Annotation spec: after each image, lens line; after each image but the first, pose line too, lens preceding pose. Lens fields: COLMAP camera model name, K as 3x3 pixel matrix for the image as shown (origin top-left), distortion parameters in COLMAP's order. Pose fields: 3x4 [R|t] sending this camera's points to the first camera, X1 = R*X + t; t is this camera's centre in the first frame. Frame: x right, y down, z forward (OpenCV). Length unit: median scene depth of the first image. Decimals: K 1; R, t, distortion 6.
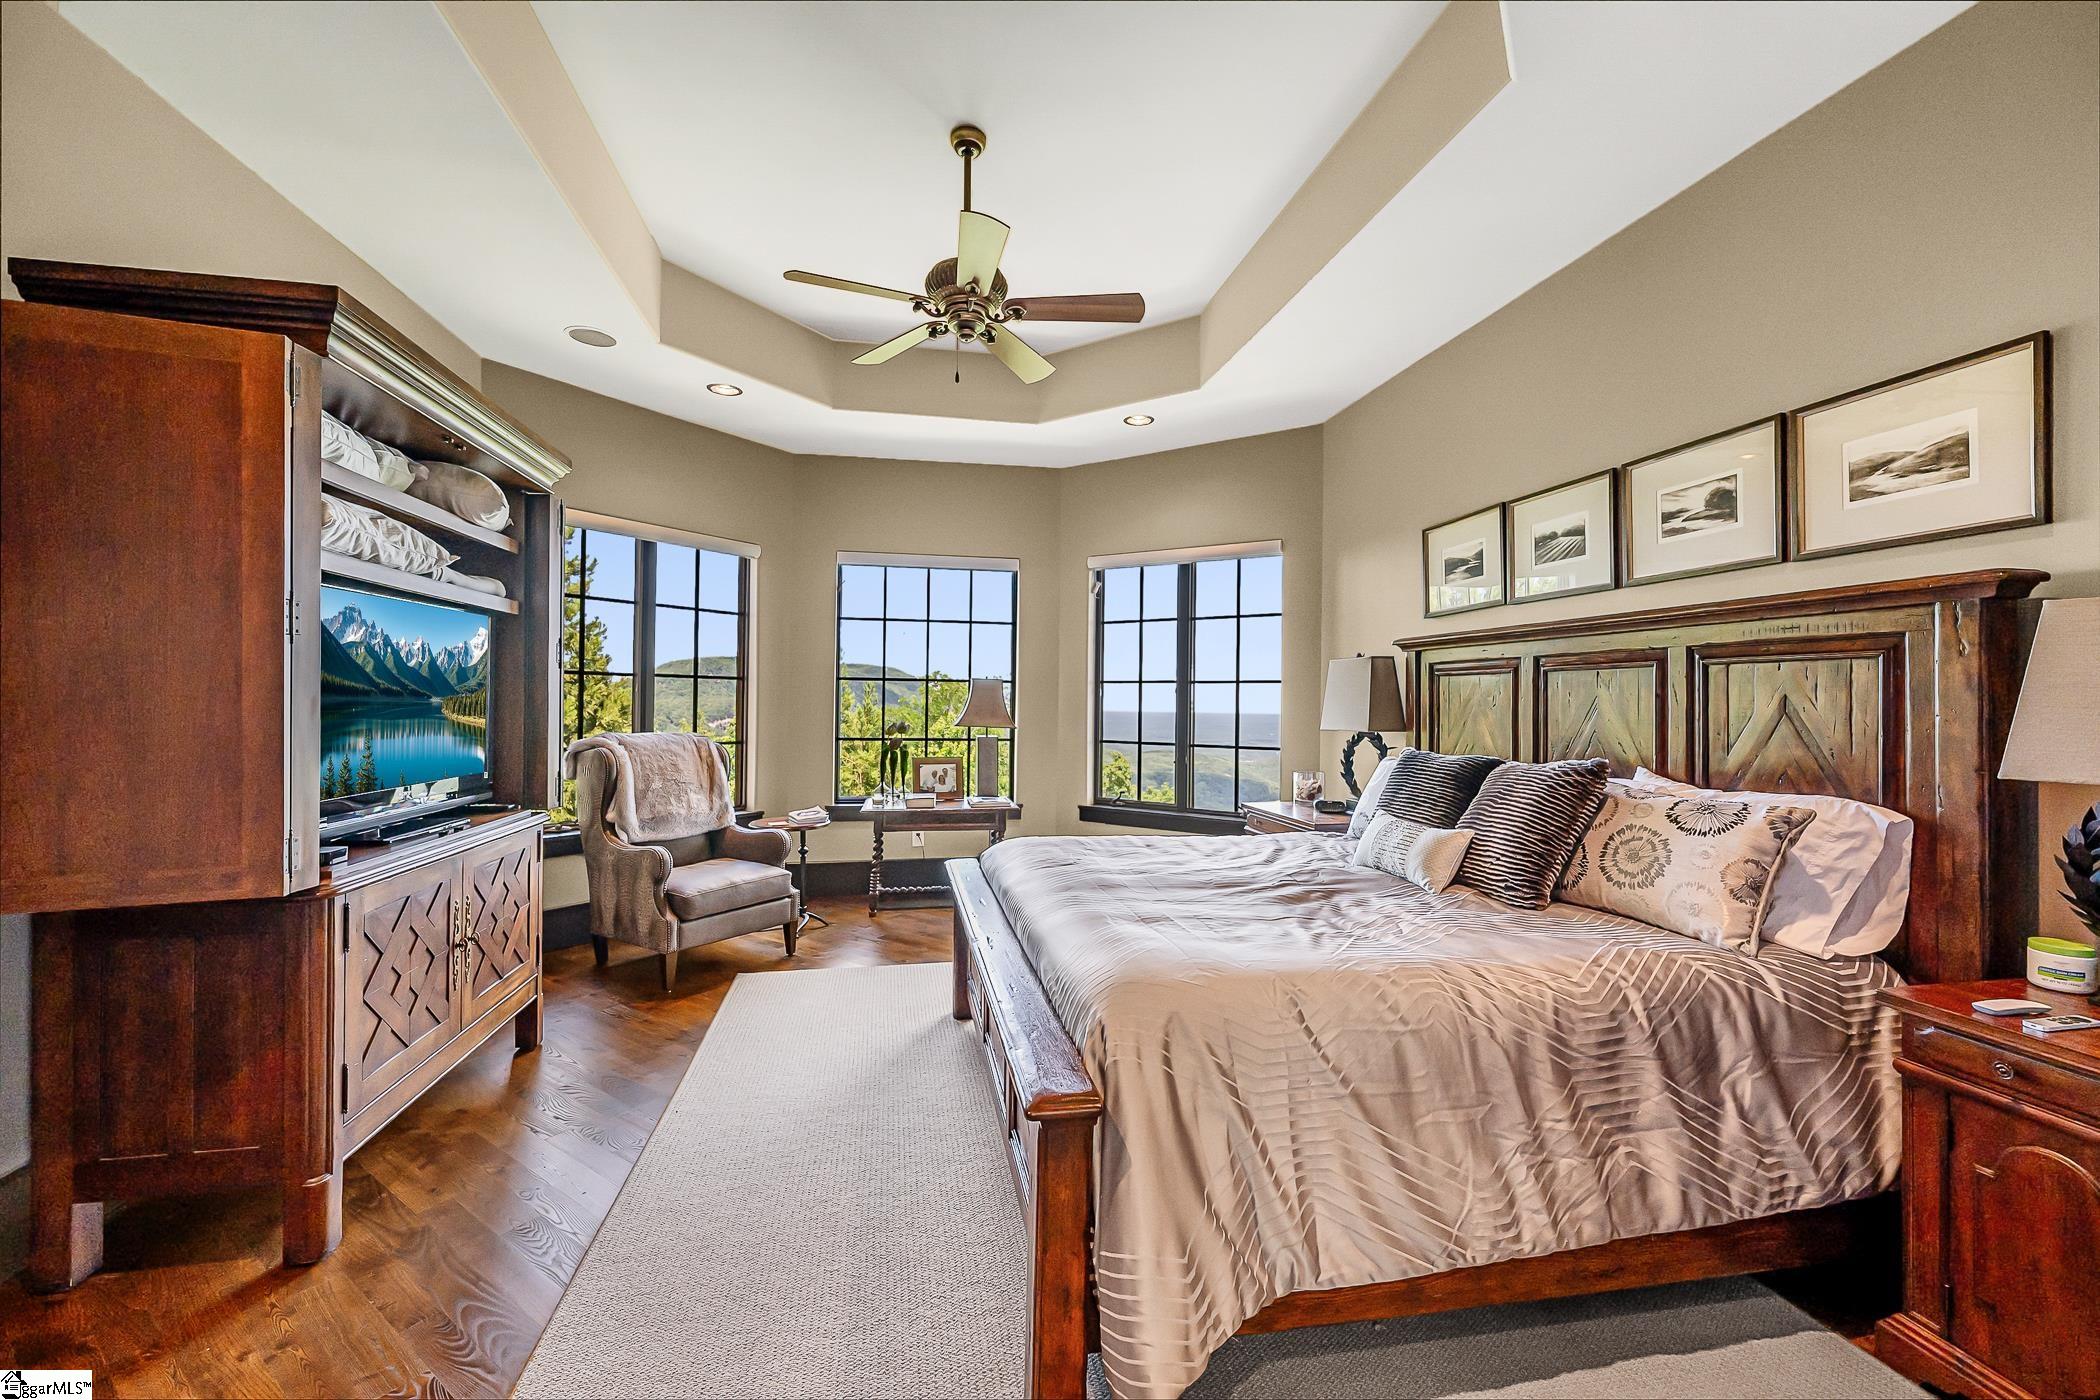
lens RADIAL K [[836.4, 0, 1059.7], [0, 836.4, 701.1], [0, 0, 1]] dist [0.000946, 0.000314]
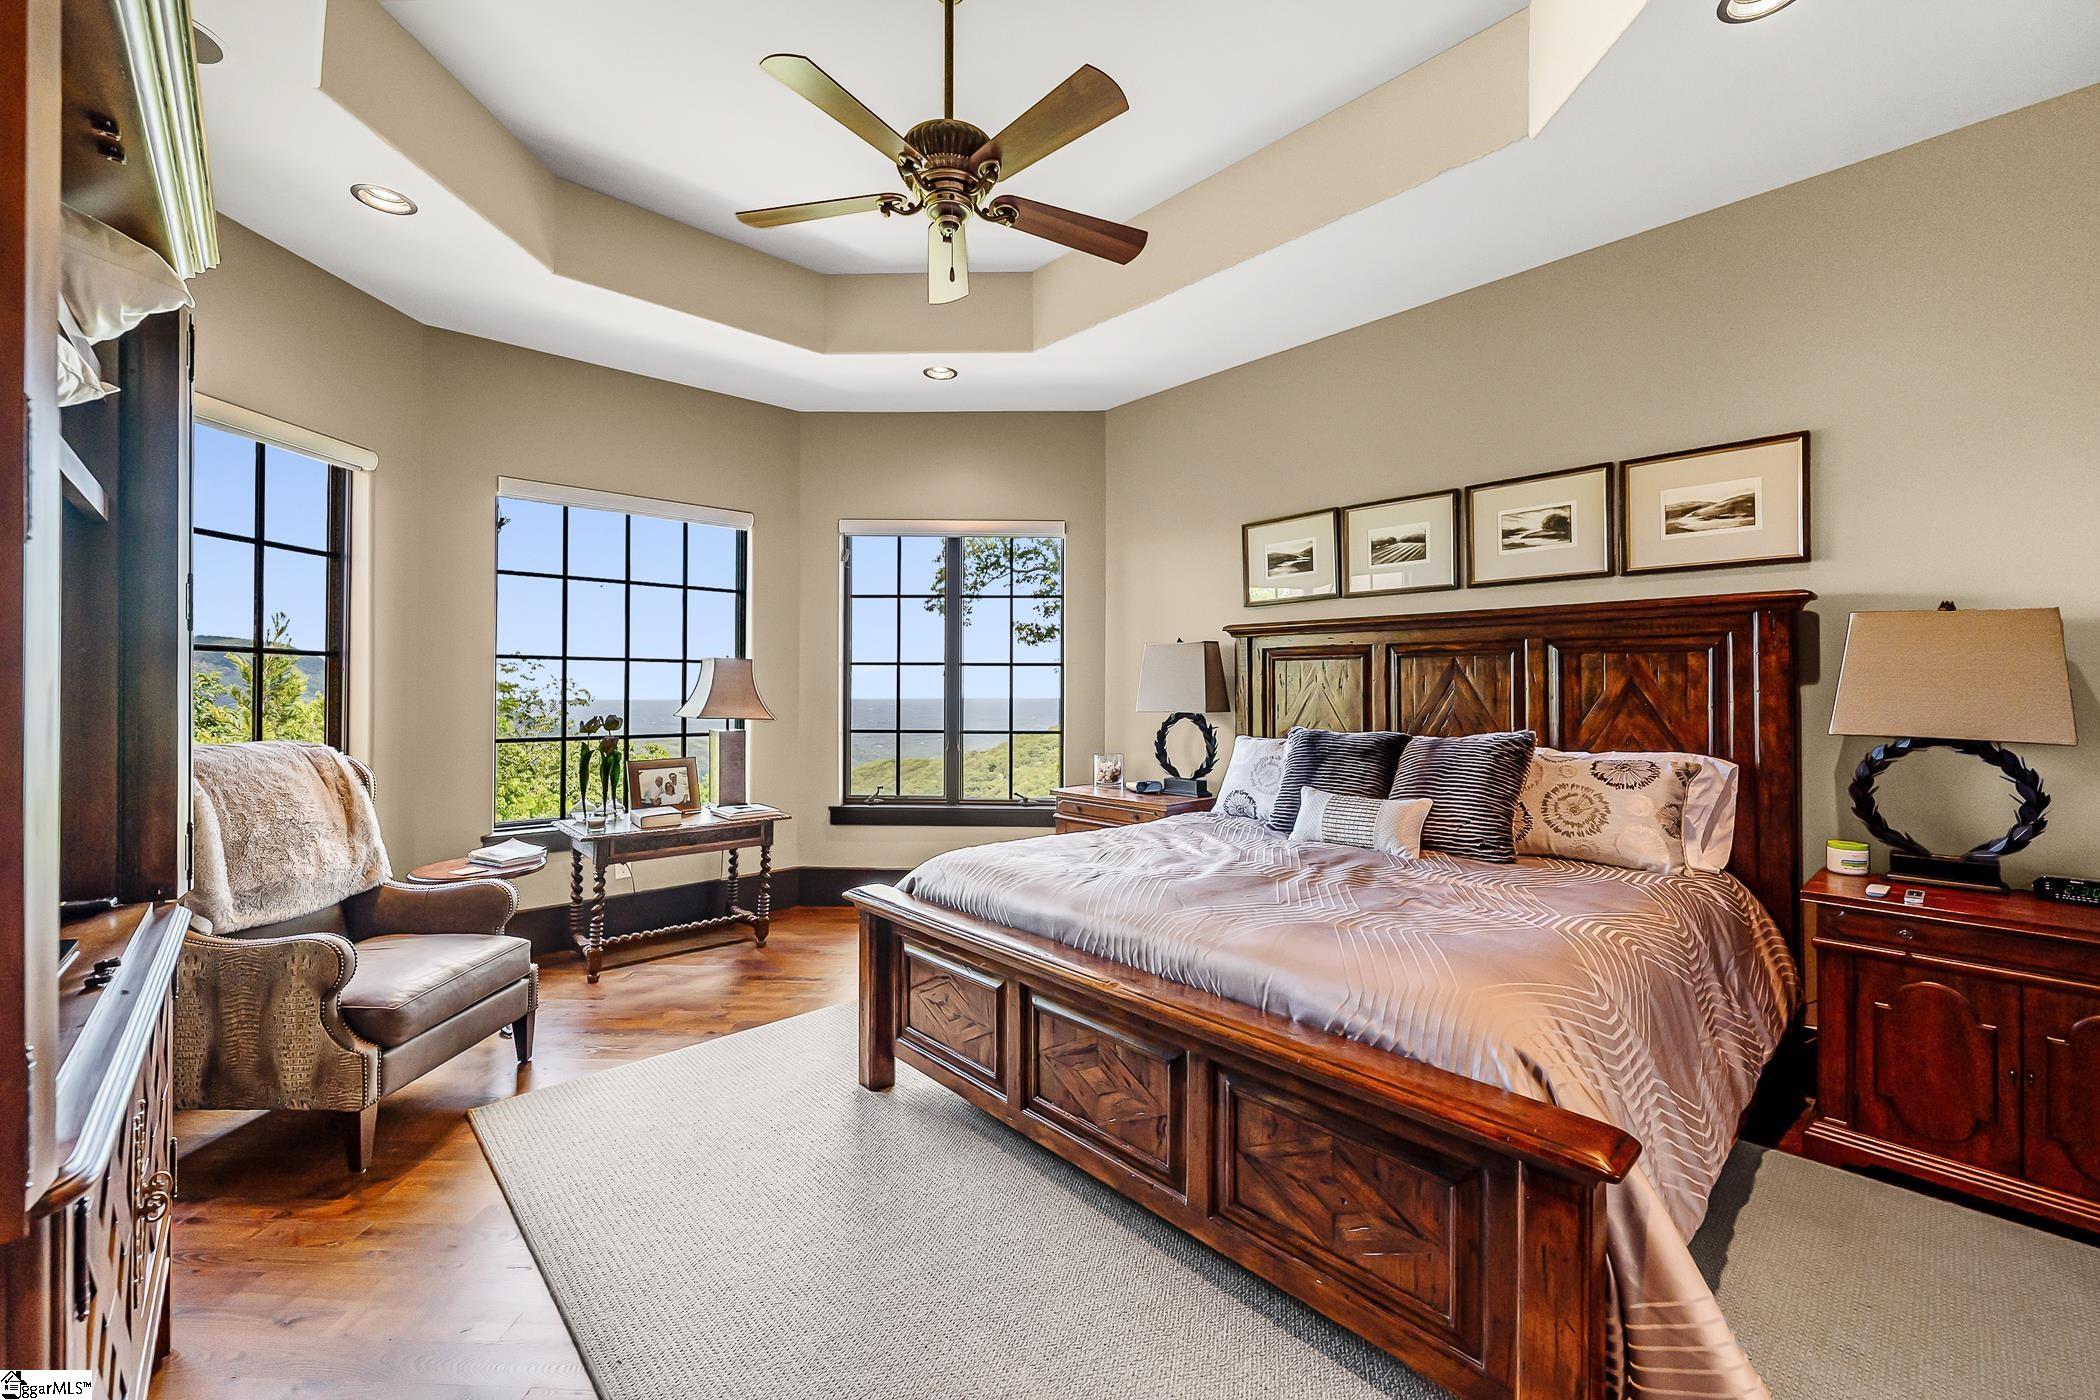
lens RADIAL K [[836.4, 0, 1049.7], [0, 836.4, 686.6], [0, 0, 1]] dist [0.000946, 0.000314]
pose [[0.847386, -0.007202, 0.530928, -0.361257], [0.005991, 0.999974, 0.004003, -0.001923], [-0.530943, -0.000211, 0.847407, 0.221655]]
